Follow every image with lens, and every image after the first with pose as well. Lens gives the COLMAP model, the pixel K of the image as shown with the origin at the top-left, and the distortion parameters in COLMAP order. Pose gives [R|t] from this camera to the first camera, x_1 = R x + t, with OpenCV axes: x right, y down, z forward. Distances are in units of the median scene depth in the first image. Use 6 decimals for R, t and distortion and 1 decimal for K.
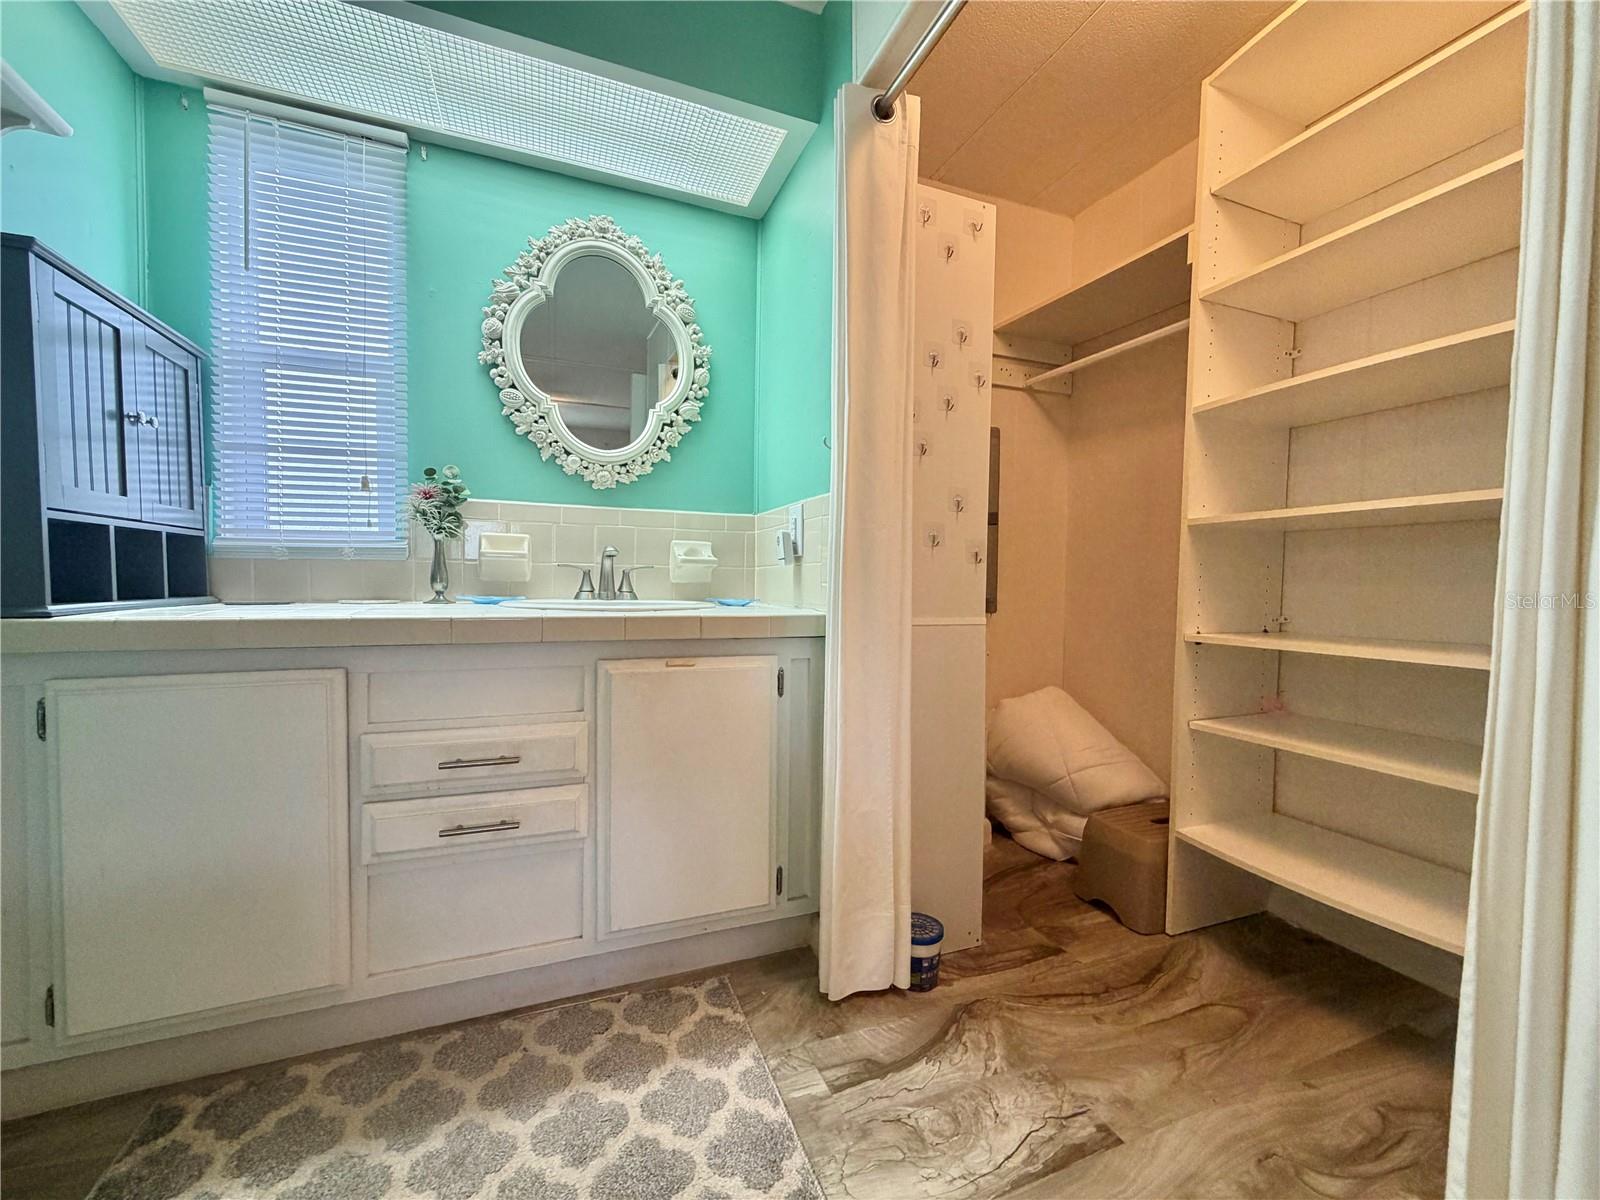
lens RADIAL K [[638.6, 0, 798.6], [0, 638.6, 601.4], [0, 0, 1]] dist [0.000376, 0.000007]
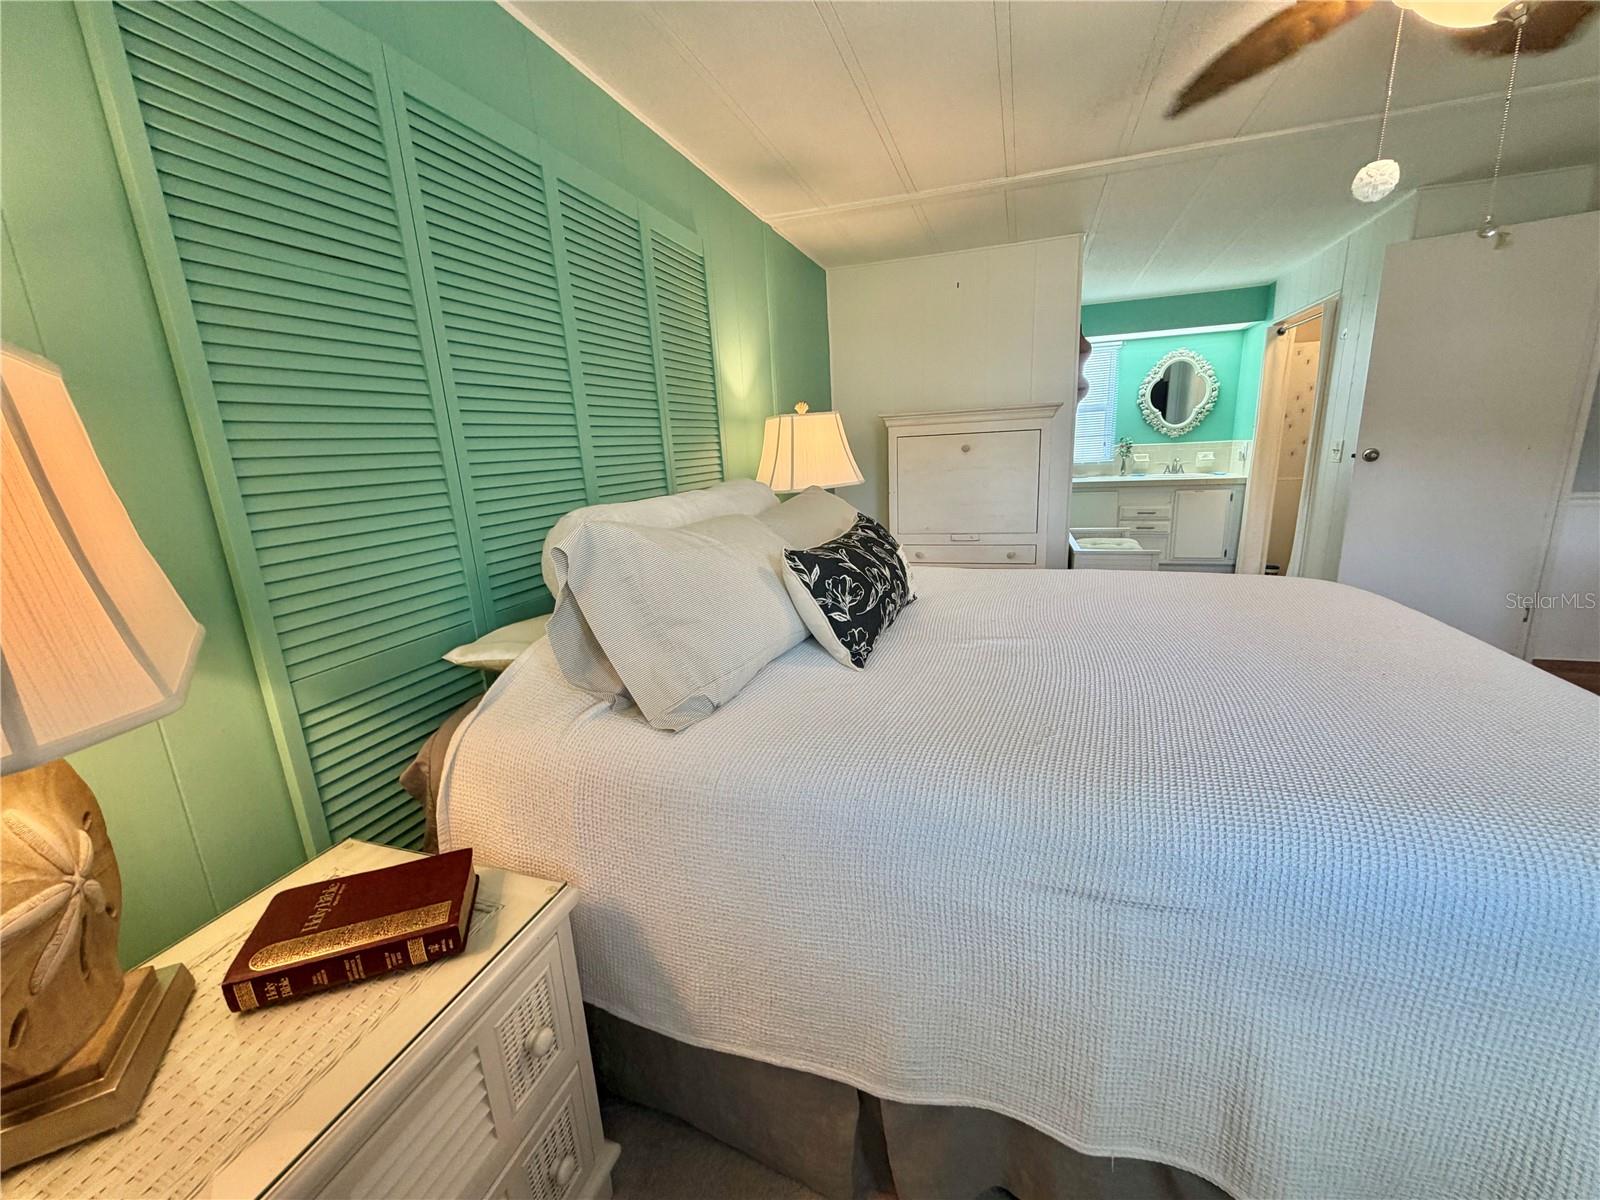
lens RADIAL K [[638.6, 0, 798.6], [0, 638.6, 601.4], [0, 0, 1]] dist [0.000376, 0.000007]
pose [[0.760780, 0.103060, -0.640775, 0.466948], [0.037103, 0.978790, 0.201478, -0.108436], [0.647949, -0.177055, 0.740820, -3.240068]]
